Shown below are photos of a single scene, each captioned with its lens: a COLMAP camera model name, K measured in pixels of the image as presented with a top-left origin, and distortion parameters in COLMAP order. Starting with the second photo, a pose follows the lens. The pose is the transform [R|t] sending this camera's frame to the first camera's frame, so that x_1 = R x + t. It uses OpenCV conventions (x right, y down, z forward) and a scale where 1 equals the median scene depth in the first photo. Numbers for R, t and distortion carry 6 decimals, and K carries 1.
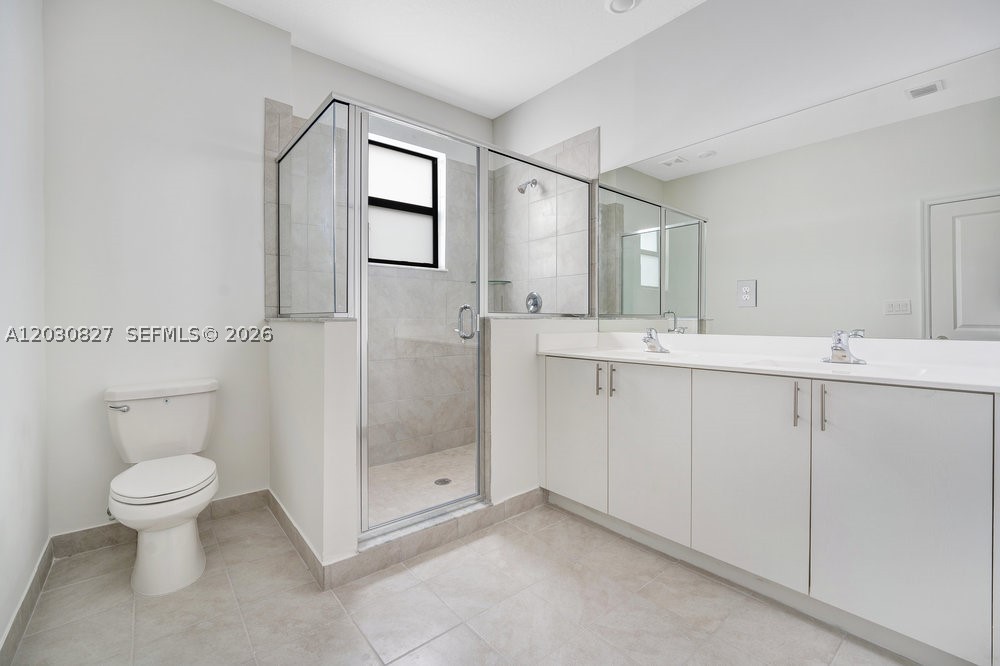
lens RADIAL K [[422.3, 0, 515.5], [0, 422.3, 318.5], [0, 0, 1]] dist [-0.014712, 0.001169]
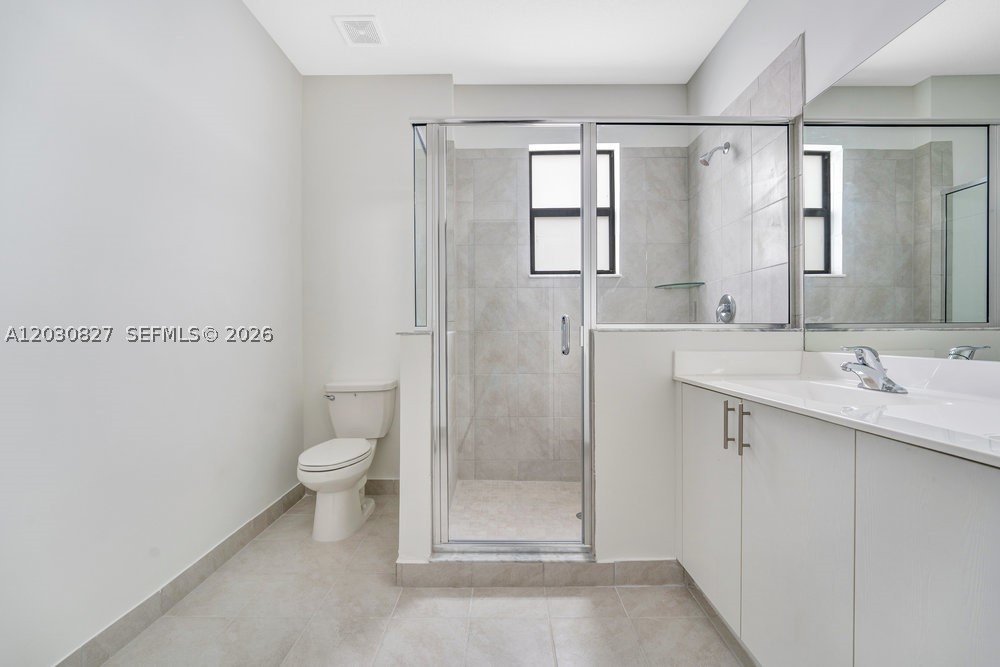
lens RADIAL K [[422.3, 0, 501.4], [0, 422.3, 332.5], [0, 0, 1]] dist [-0.014712, 0.001169]
pose [[0.759153, -0.000393, -0.650912, 0.317041], [0.003829, 0.999985, 0.003862, -0.000953], [0.650901, -0.005424, 0.759143, 0.257867]]
